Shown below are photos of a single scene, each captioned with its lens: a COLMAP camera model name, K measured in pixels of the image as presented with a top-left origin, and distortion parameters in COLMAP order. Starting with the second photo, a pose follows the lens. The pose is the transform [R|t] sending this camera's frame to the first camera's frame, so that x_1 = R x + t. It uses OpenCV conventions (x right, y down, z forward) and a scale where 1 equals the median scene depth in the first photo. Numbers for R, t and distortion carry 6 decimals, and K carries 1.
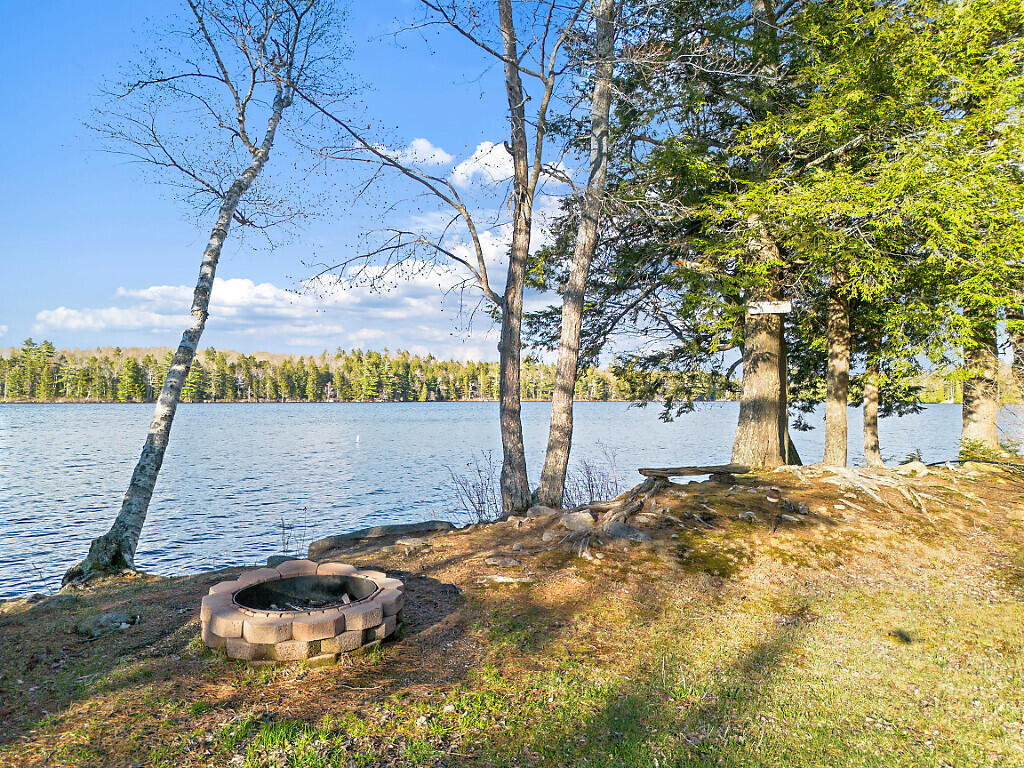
lens RADIAL K [[711.2, 0, 512.6], [0, 711.2, 378.6], [0, 0, 1]] dist [0.056074, -0.002551]
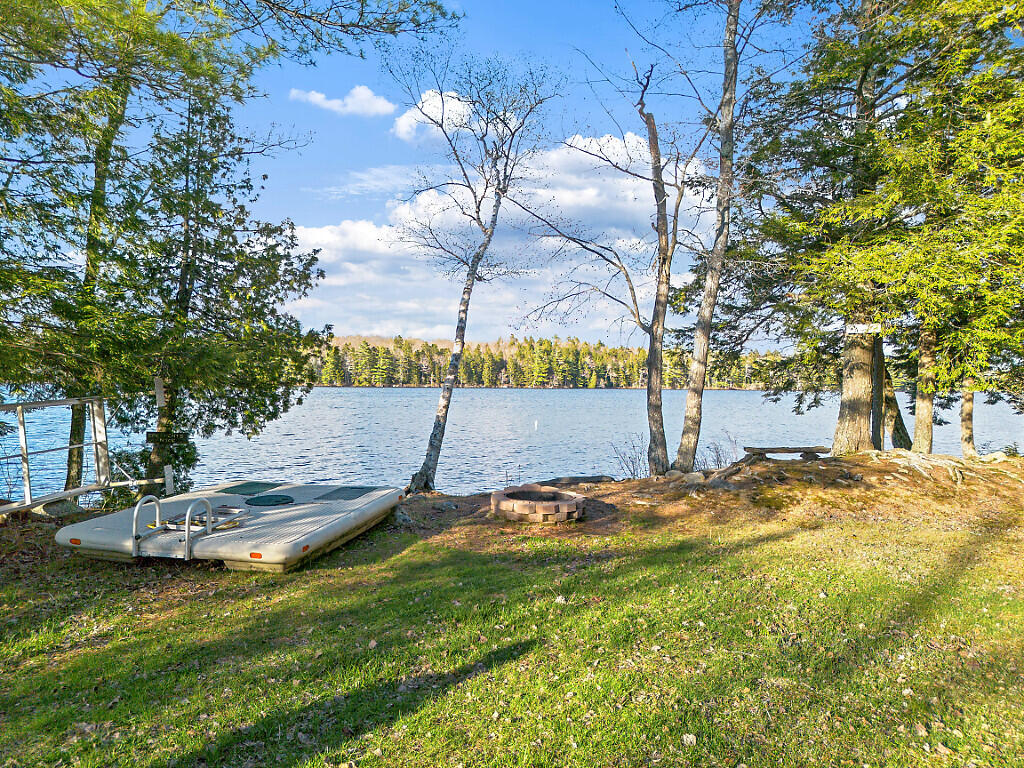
lens RADIAL K [[711.2, 0, 512.6], [0, 711.2, 378.6], [0, 0, 1]] dist [0.056074, -0.002551]
pose [[0.972000, 0.008453, -0.234829, 0.054059], [-0.004100, 0.999811, 0.019021, -0.035128], [0.234946, -0.017525, 0.971851, -0.469053]]
